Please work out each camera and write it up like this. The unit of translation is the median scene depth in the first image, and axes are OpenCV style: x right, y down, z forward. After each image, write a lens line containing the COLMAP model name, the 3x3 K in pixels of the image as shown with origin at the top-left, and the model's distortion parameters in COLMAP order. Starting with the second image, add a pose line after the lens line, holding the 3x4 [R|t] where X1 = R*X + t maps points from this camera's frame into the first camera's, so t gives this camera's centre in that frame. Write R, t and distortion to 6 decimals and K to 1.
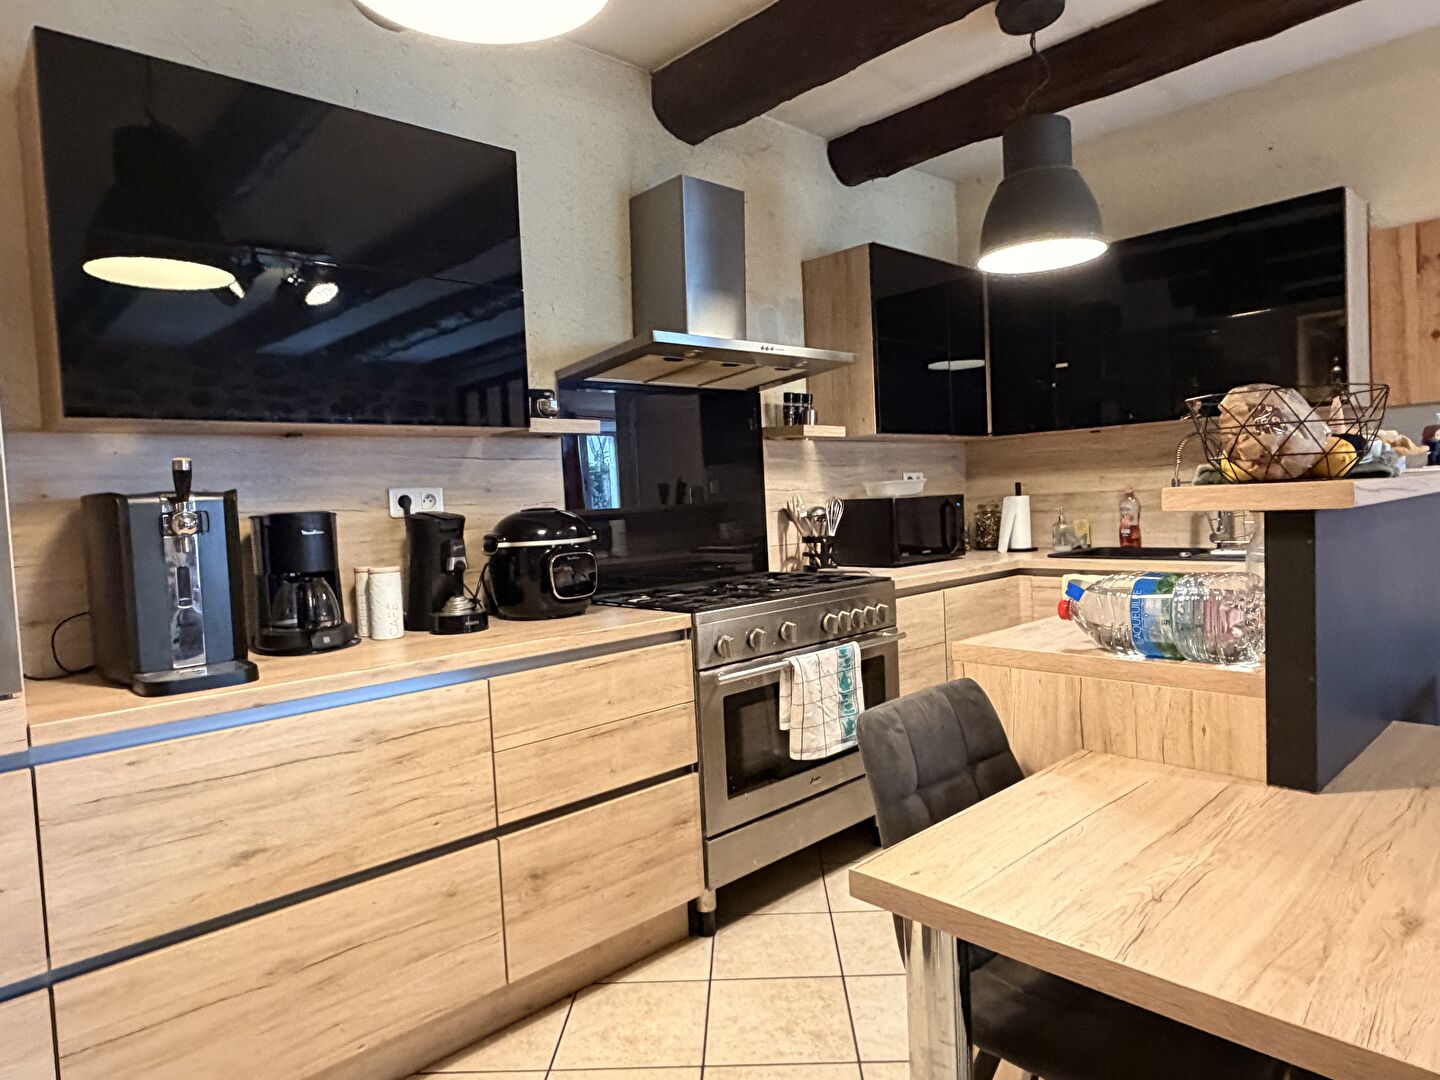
lens RADIAL K [[868.5, 0, 718.8], [0, 868.5, 533.7], [0, 0, 1]] dist [-0.000024, -0.000709]
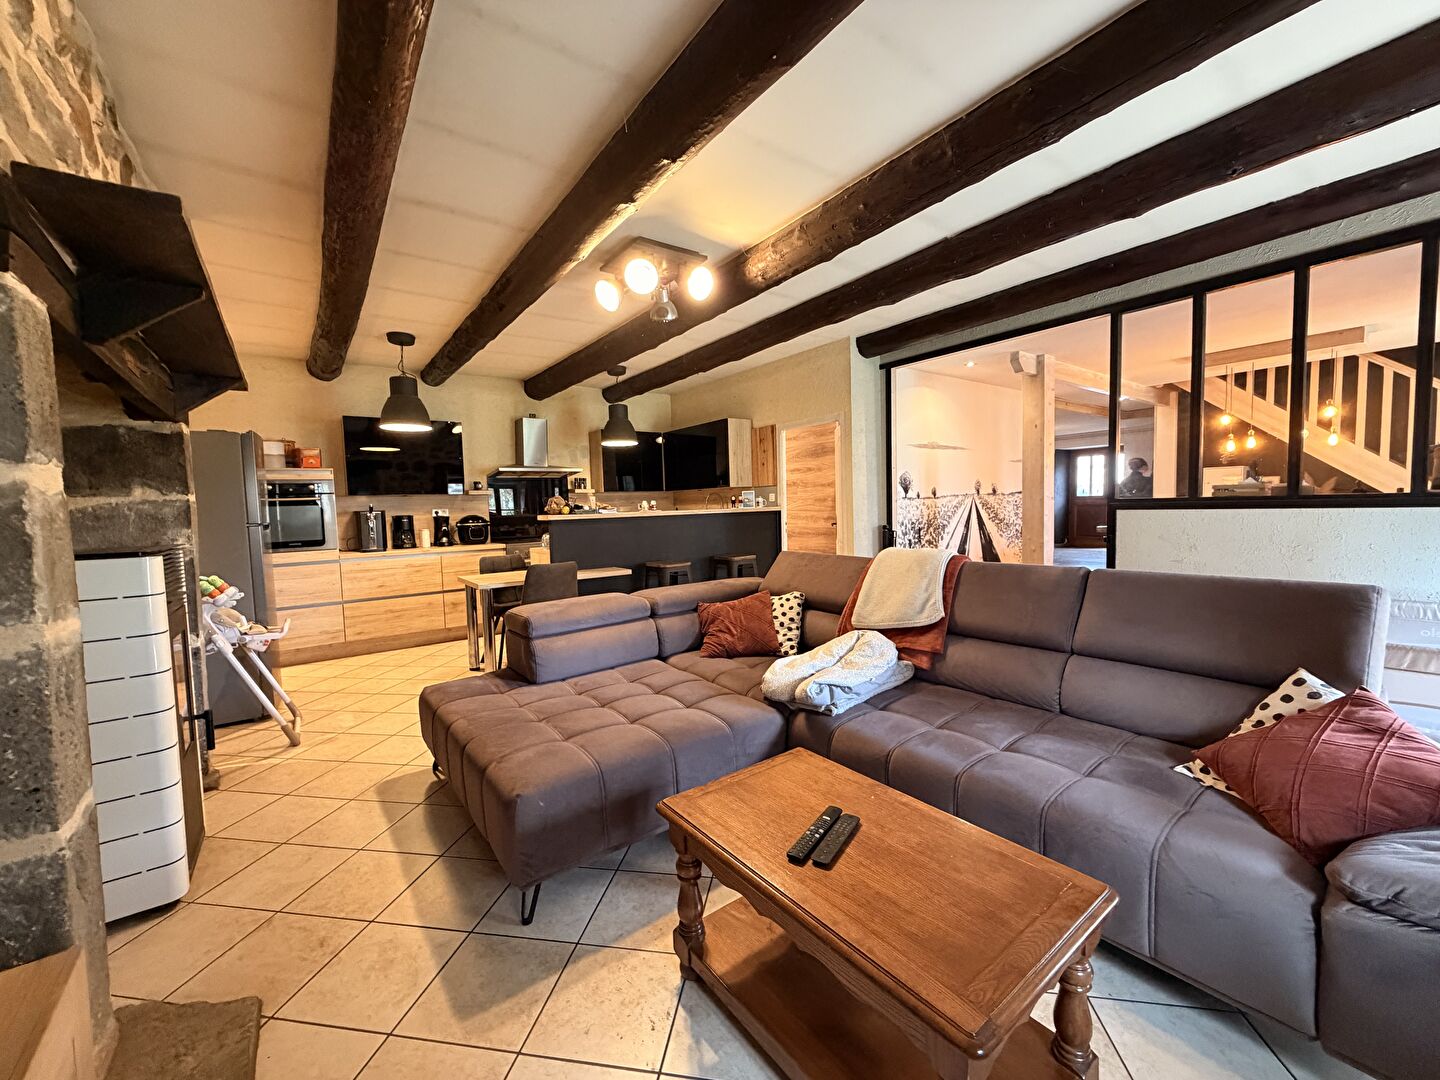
lens RADIAL K [[575.0, 0, 723.7], [0, 575.0, 540.8], [0, 0, 1]] dist [-0.001169, 0.000011]
pose [[0.991861, 0.023131, -0.125205, 1.323959], [-0.020469, 0.999537, 0.022508, 0.003795], [0.125668, -0.019762, 0.991876, -1.467964]]
